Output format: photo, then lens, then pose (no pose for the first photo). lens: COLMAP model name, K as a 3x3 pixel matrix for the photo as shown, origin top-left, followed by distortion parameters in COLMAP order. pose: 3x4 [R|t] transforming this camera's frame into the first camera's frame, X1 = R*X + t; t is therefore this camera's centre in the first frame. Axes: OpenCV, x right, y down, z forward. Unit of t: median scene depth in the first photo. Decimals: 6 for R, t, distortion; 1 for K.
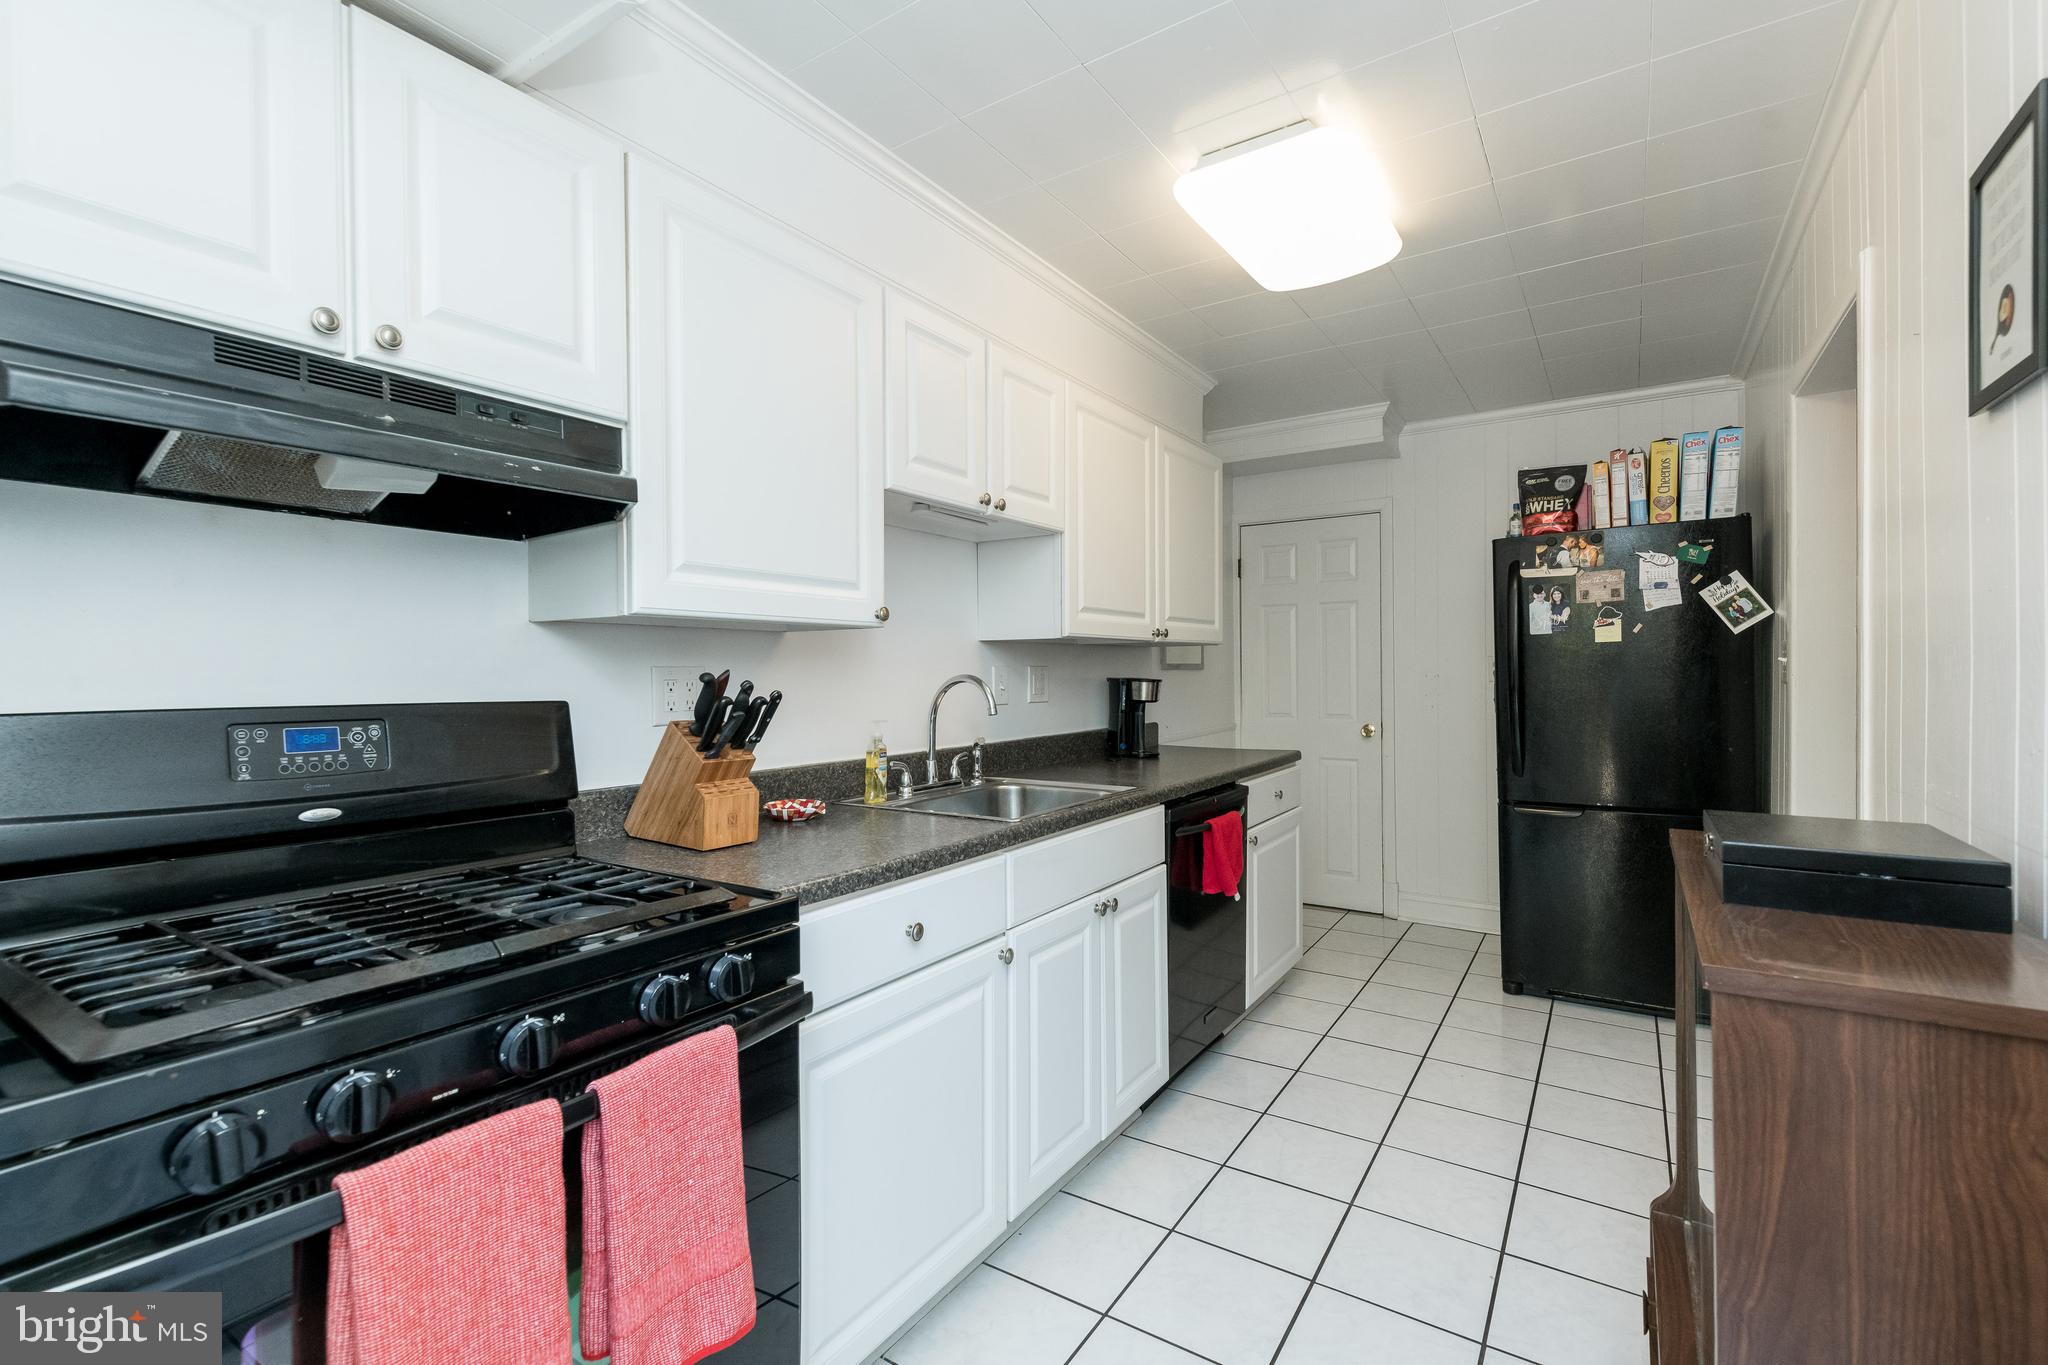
lens RADIAL K [[910.3, 0, 1032.2], [0, 910.3, 673.0], [0, 0, 1]] dist [0.004069, 0.000081]
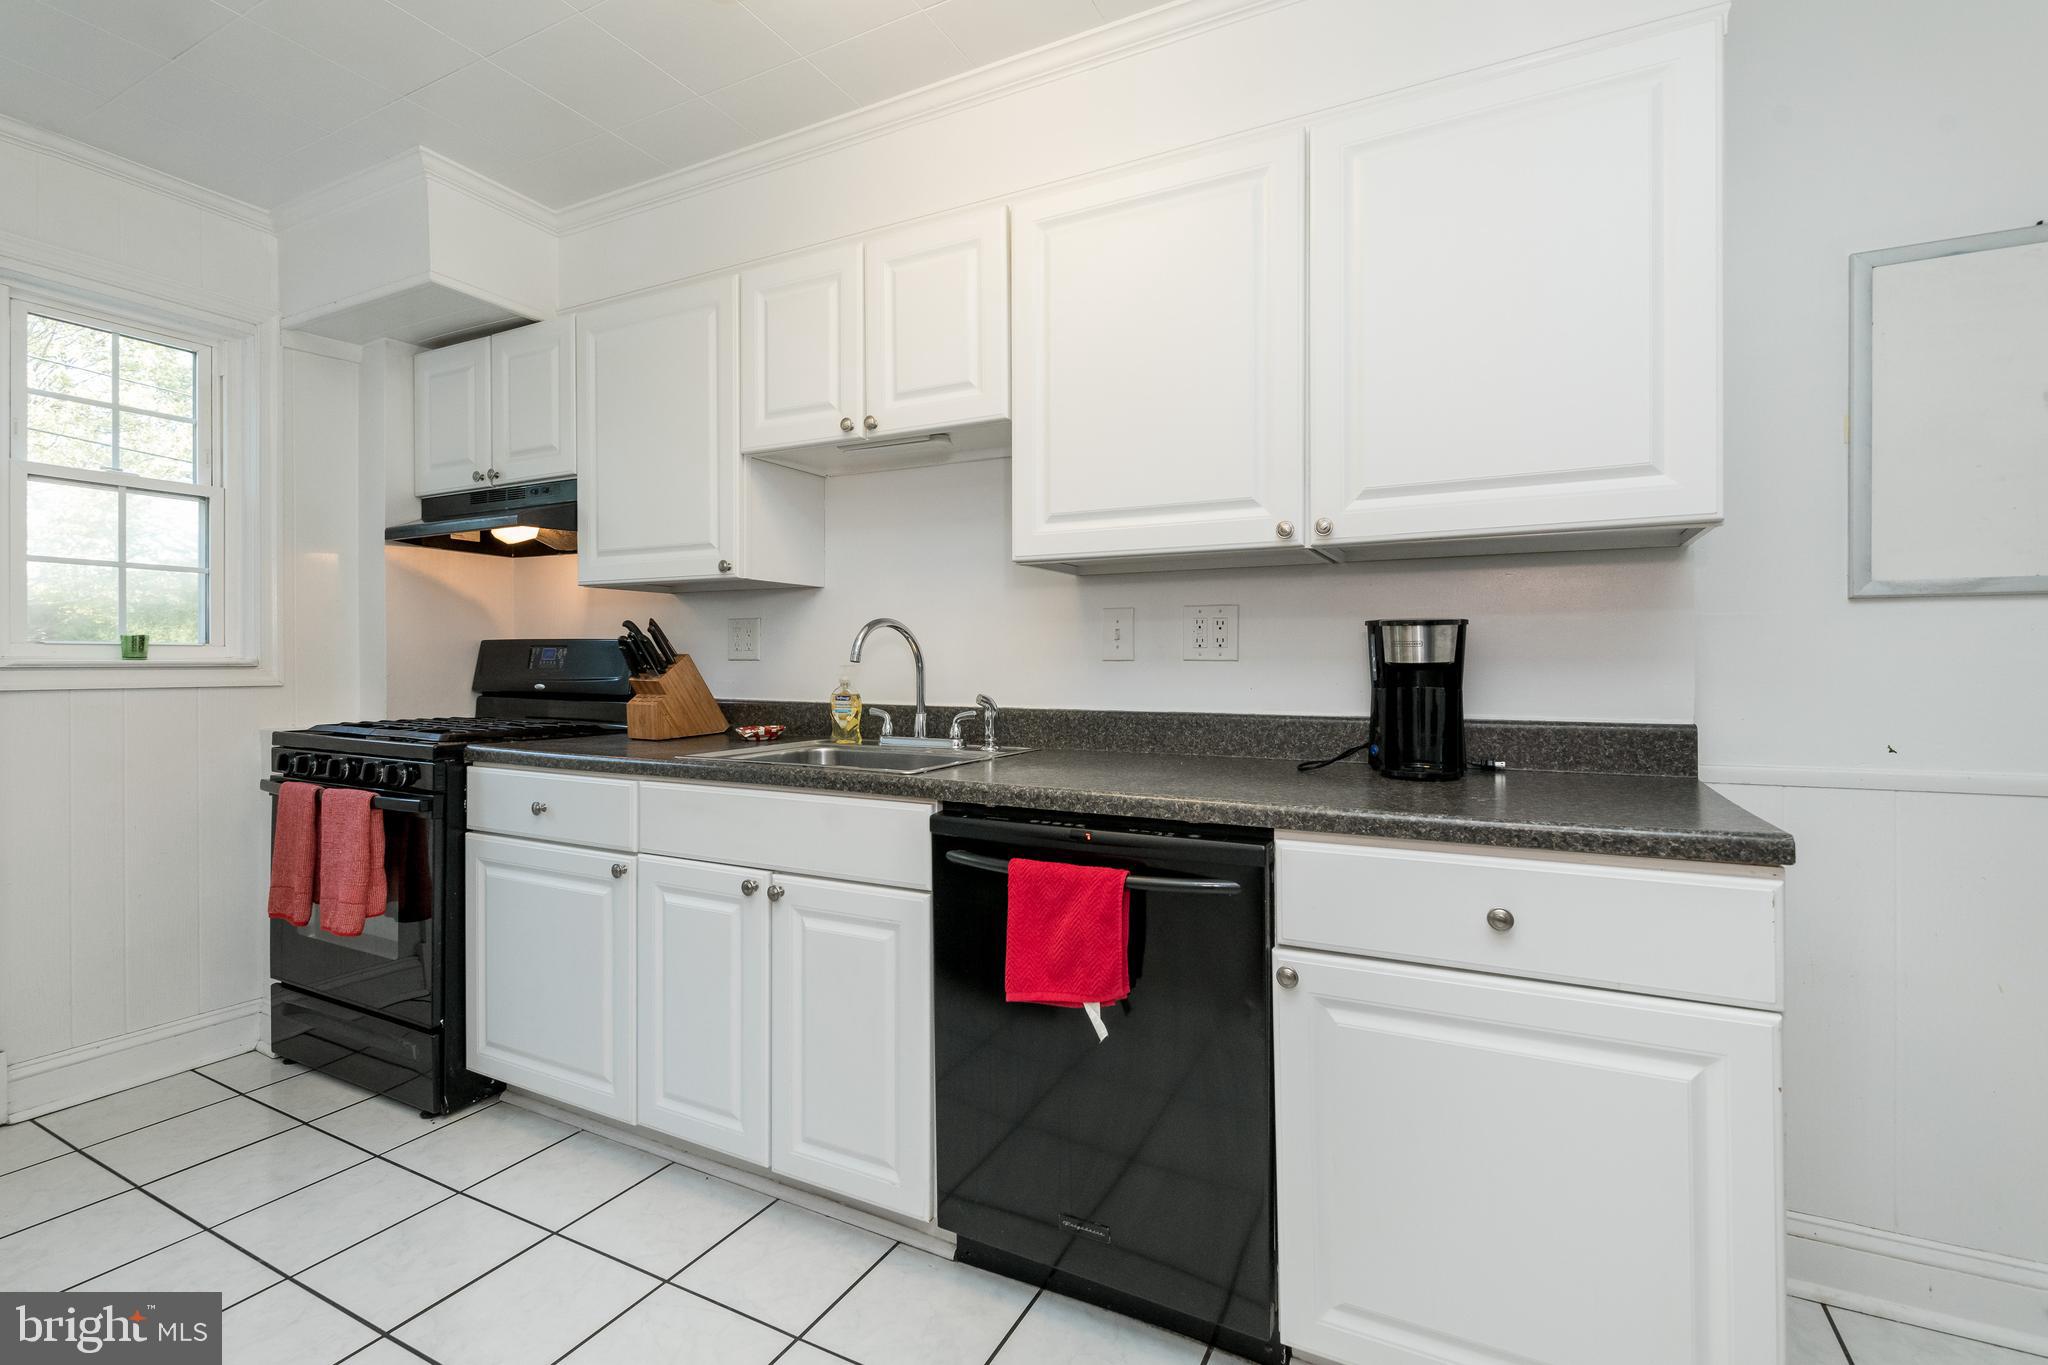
lens RADIAL K [[895.1, 0, 1036.3], [0, 895.1, 644.5], [0, 0, 1]] dist [0.032218, 0.000140]
pose [[0.110213, -0.012735, -0.993826, 0.799063], [-0.007141, 0.999882, -0.013605, 0.036845], [0.993882, 0.008596, 0.110109, 1.001702]]
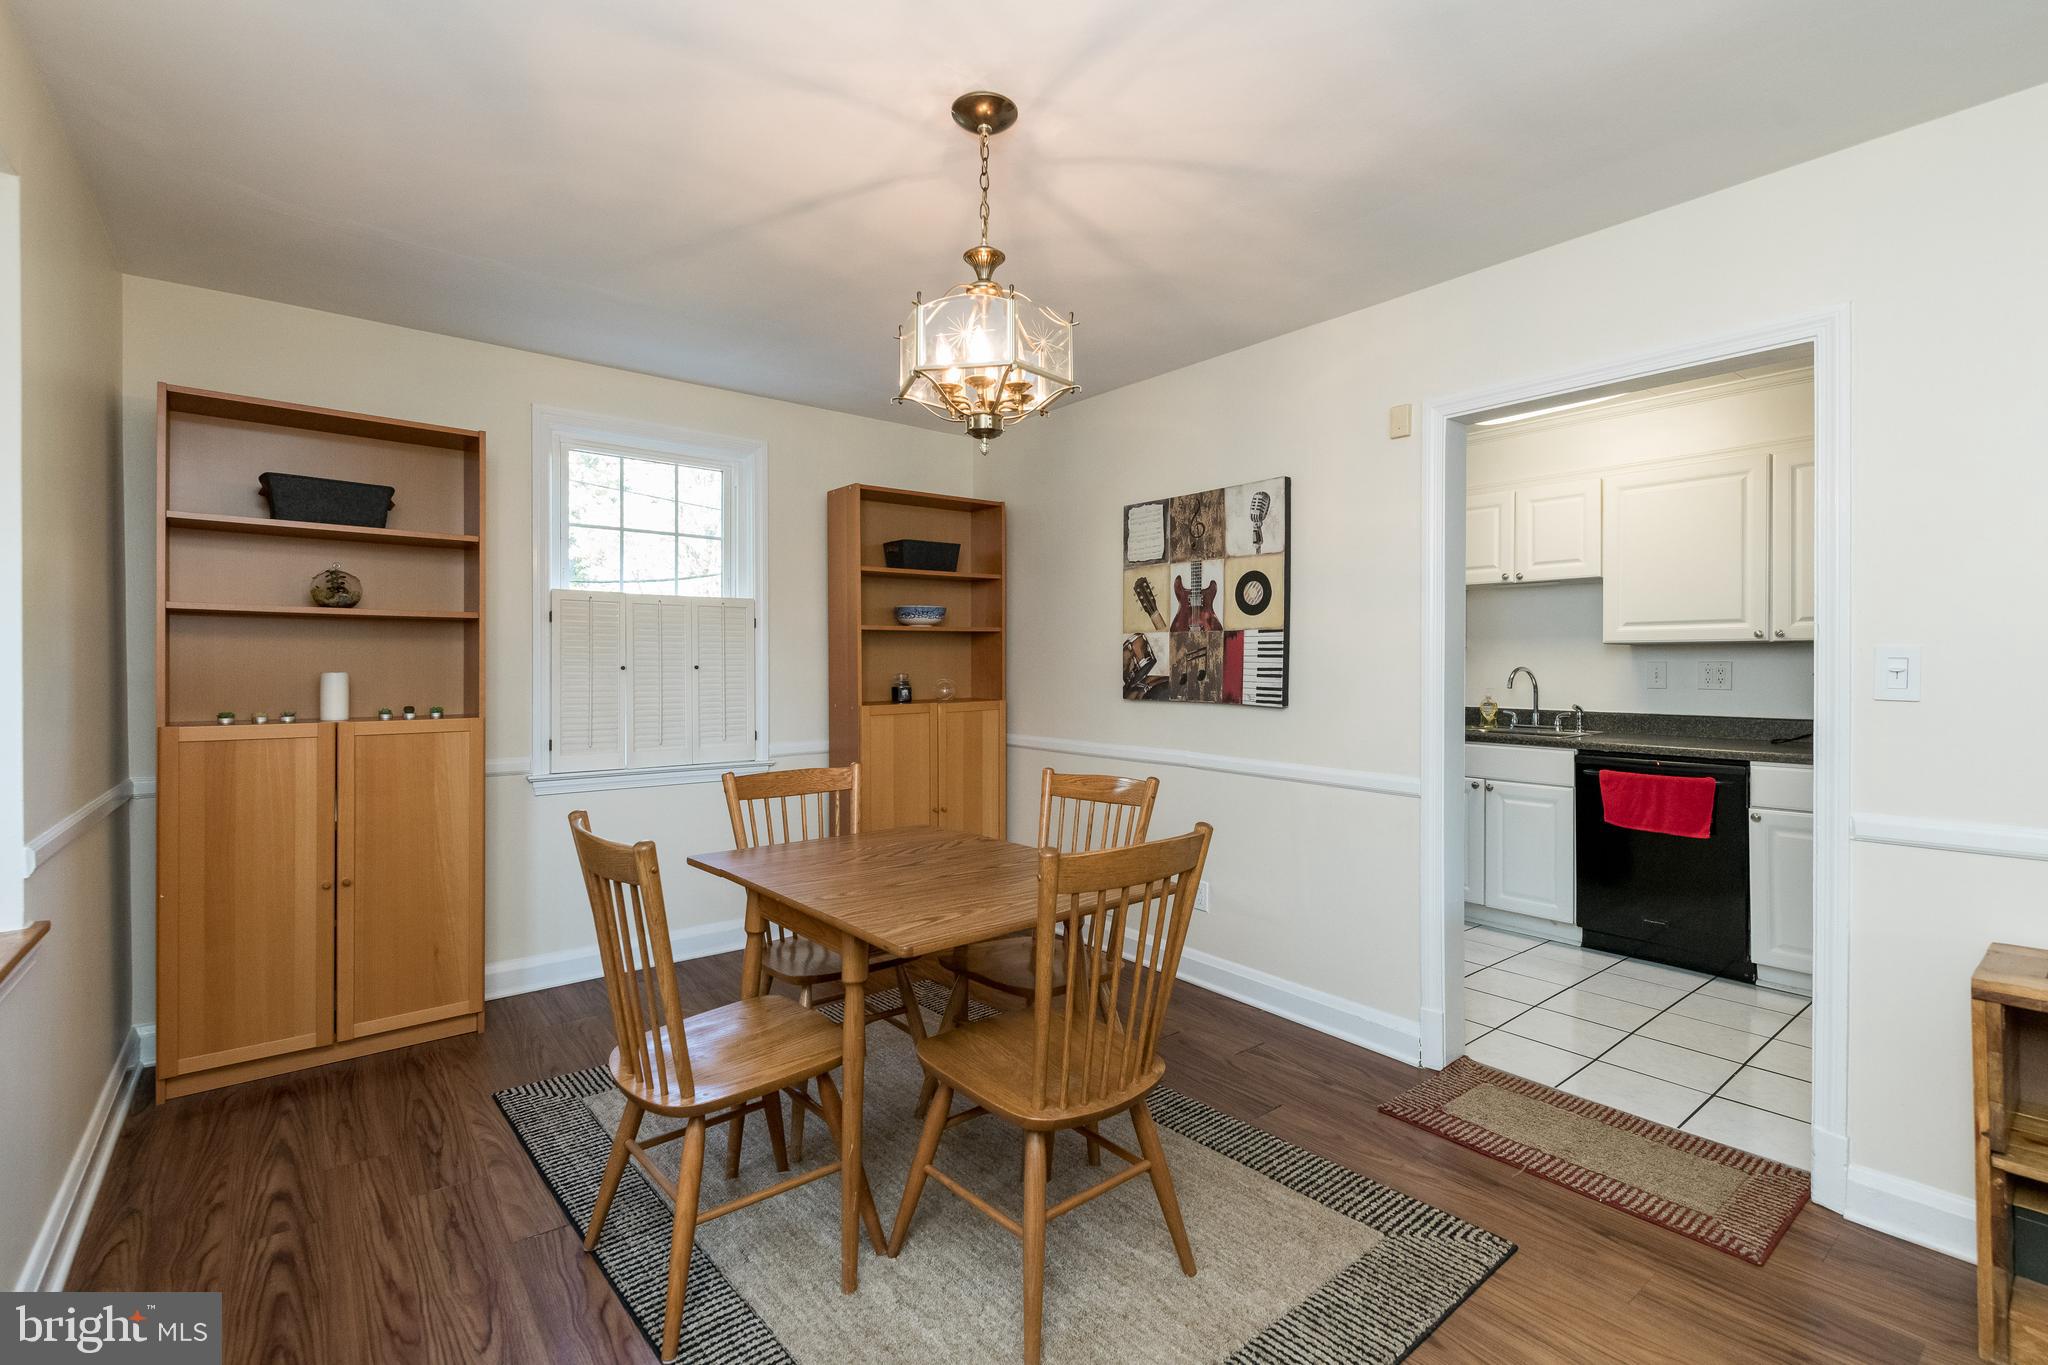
lens RADIAL K [[910.3, 0, 1032.2], [0, 910.3, 673.0], [0, 0, 1]] dist [0.004069, 0.000081]
pose [[-0.303054, 0.012413, -0.952893, 1.920545], [-0.003833, 0.999891, 0.014244, -0.007968], [0.952966, 0.007969, -0.302974, 0.584767]]
